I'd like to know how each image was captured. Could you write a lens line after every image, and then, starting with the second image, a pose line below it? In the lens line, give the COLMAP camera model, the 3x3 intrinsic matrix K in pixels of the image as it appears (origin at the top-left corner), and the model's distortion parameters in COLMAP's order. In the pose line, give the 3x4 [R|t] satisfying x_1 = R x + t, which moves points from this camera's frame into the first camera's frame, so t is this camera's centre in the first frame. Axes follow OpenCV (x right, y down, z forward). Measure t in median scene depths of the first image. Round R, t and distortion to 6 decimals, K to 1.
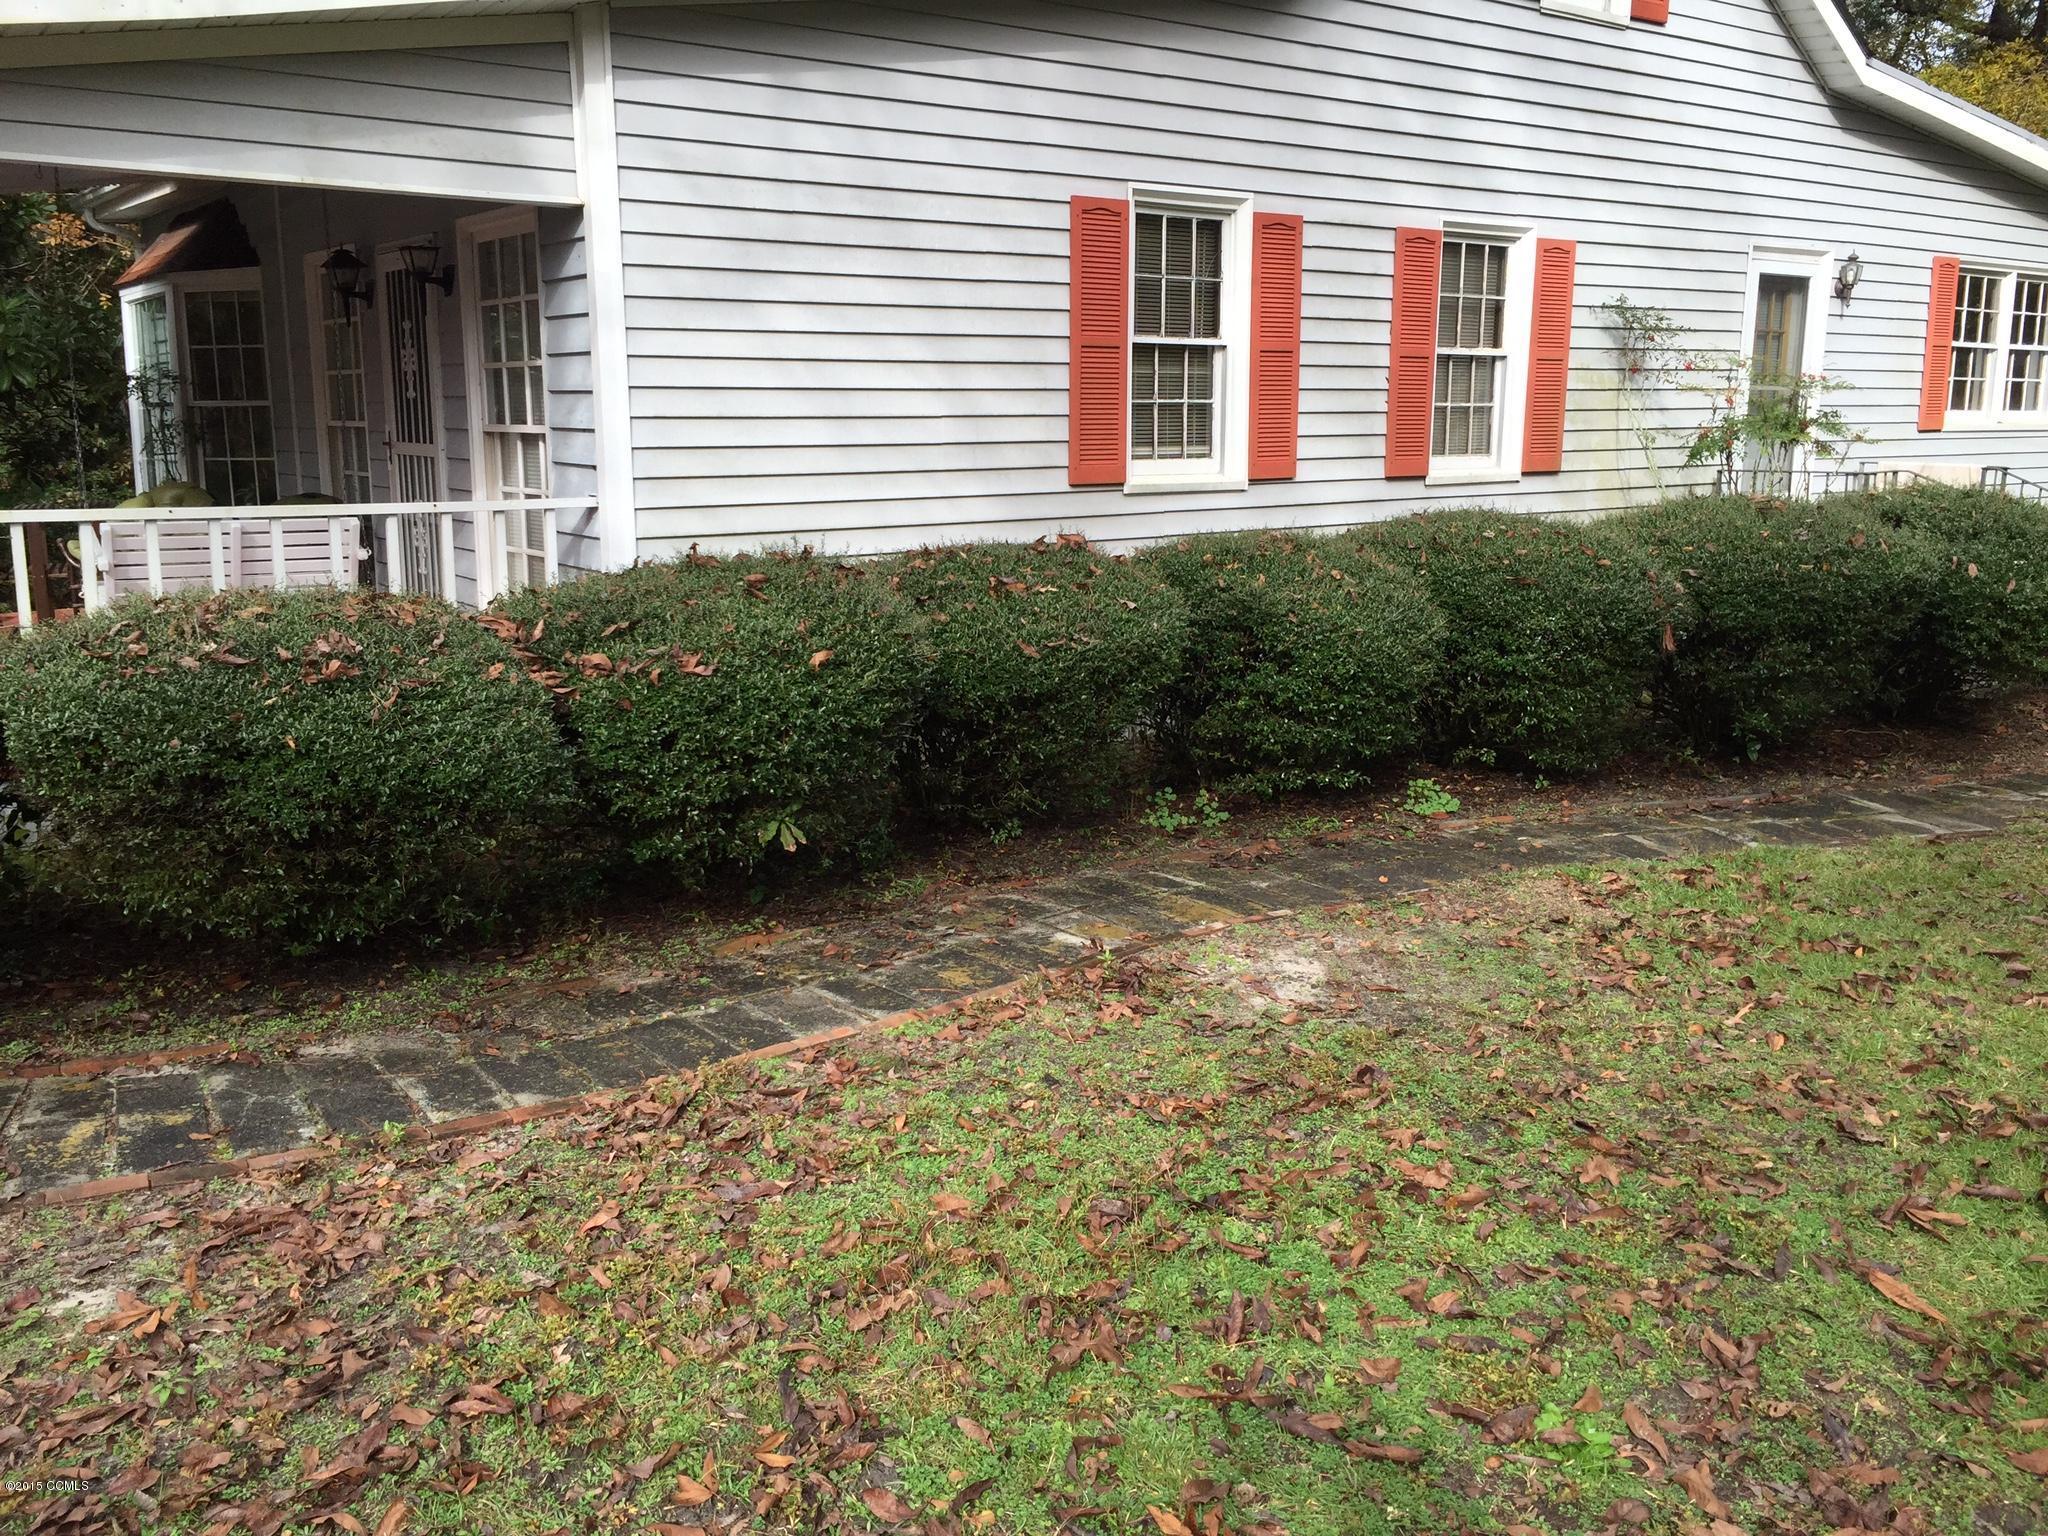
lens RADIAL K [[1719.6, 0, 1014.4], [0, 1719.6, 752.5], [0, 0, 1]] dist [0.085476, -0.102864]
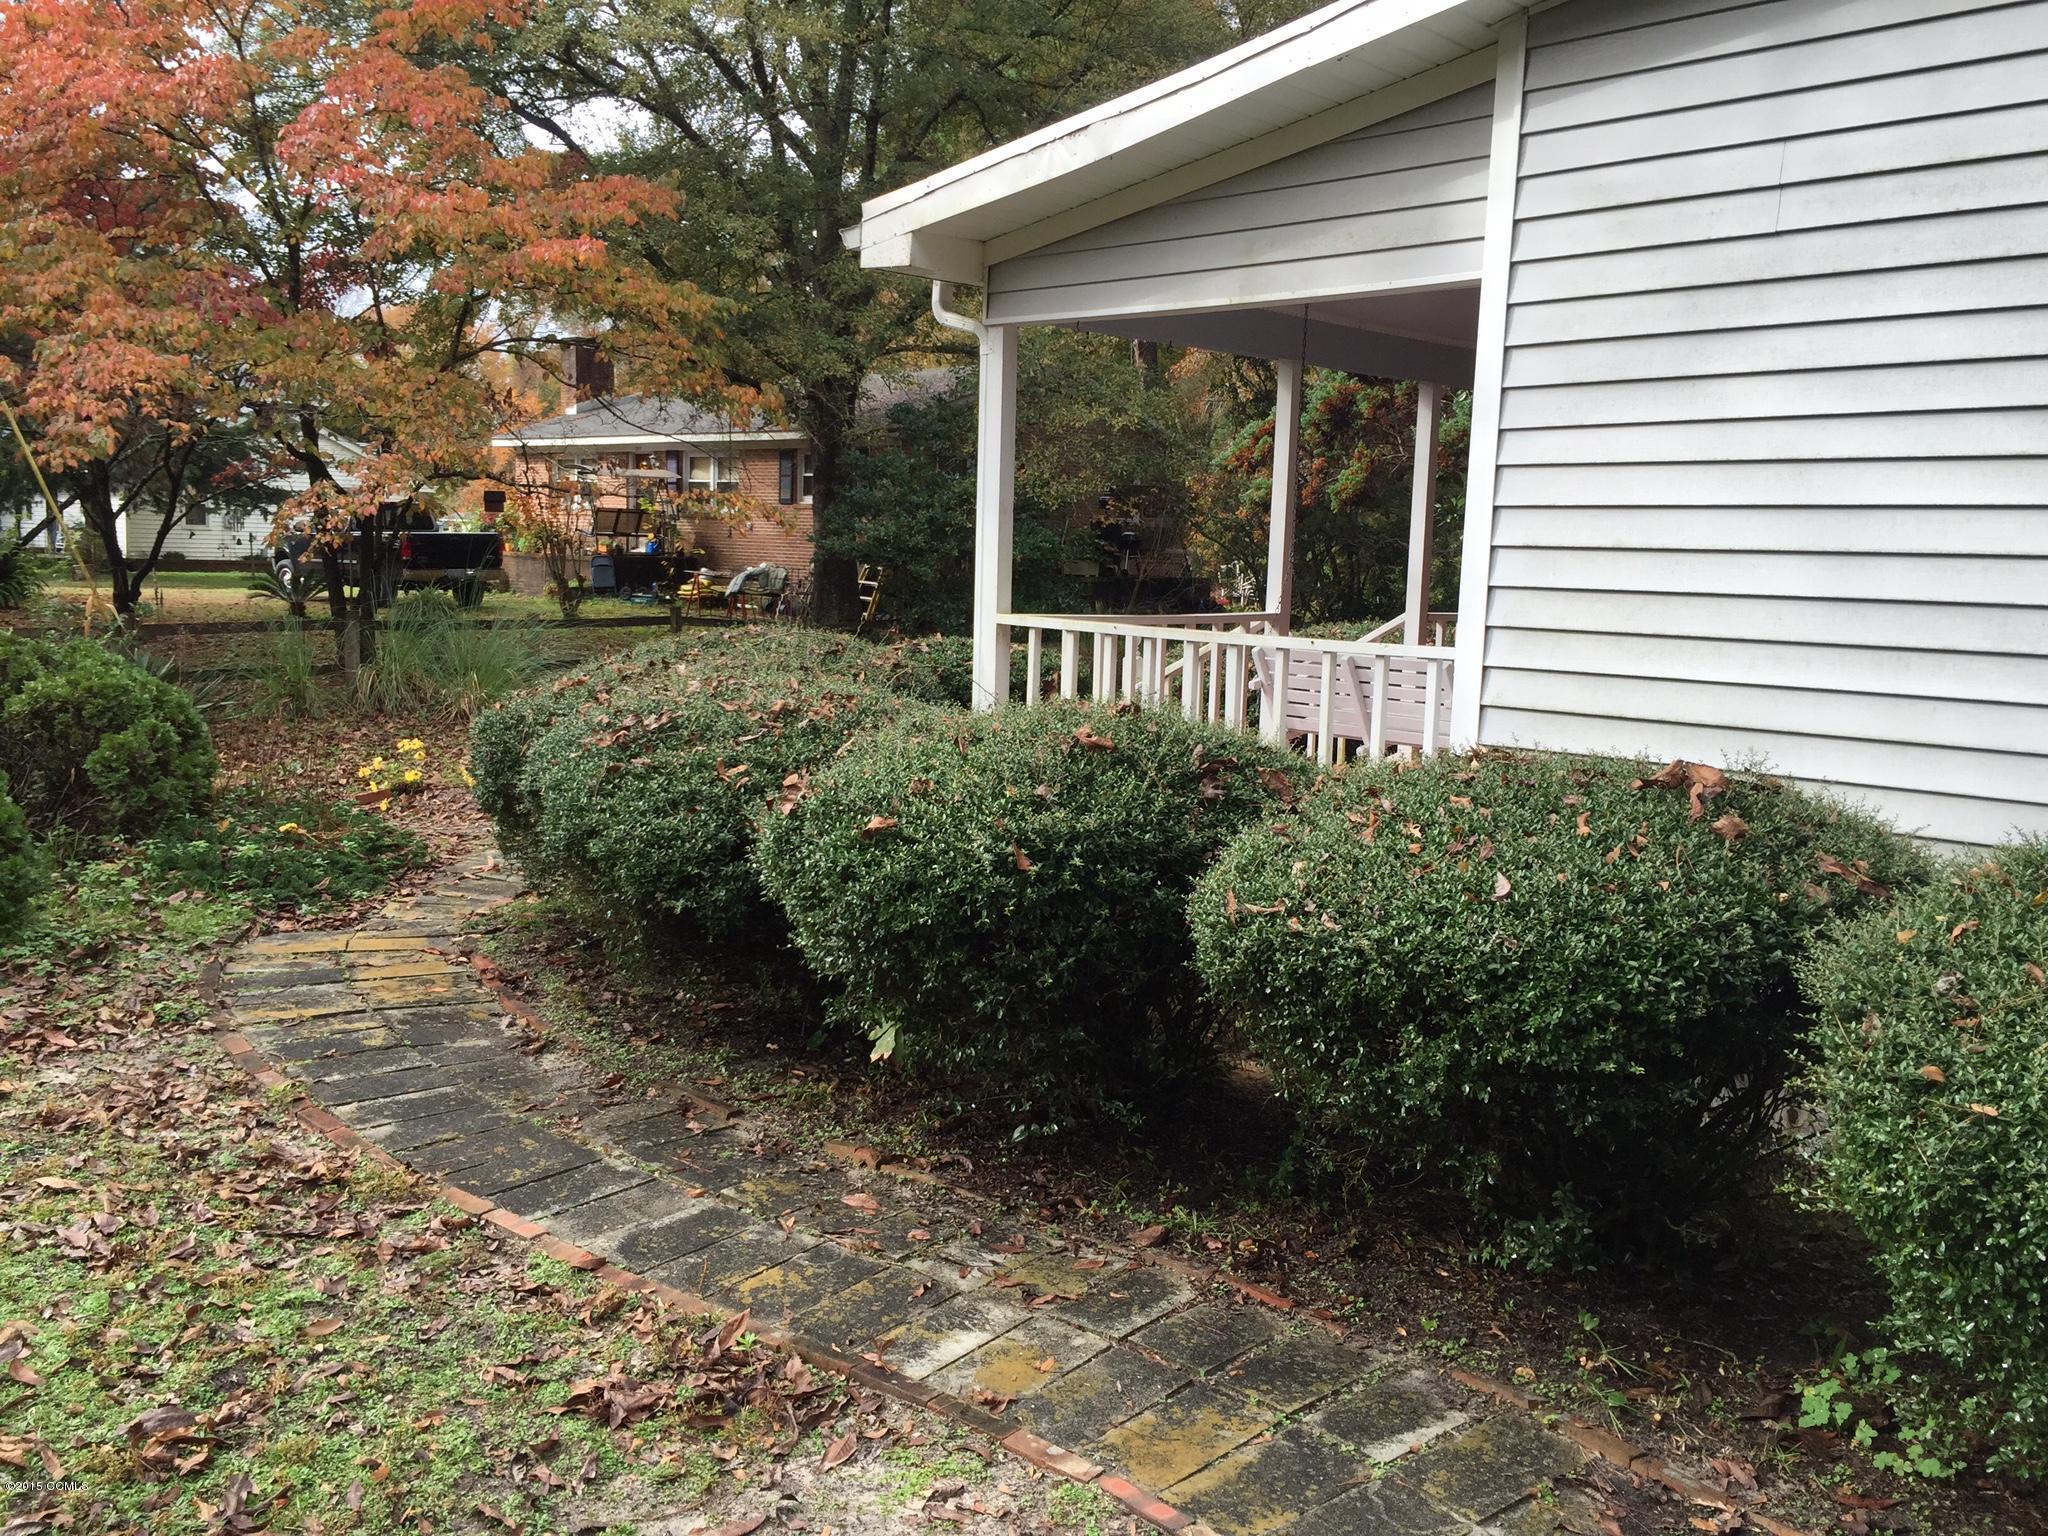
lens RADIAL K [[1719.6, 0, 1026.6], [0, 1719.6, 766.0], [0, 0, 1]] dist [0.085476, -0.102864]
pose [[0.179674, 0.140588, -0.973629, 0.617220], [-0.213873, 0.971644, 0.100833, -0.166143], [0.960196, 0.190116, 0.204647, 0.829318]]
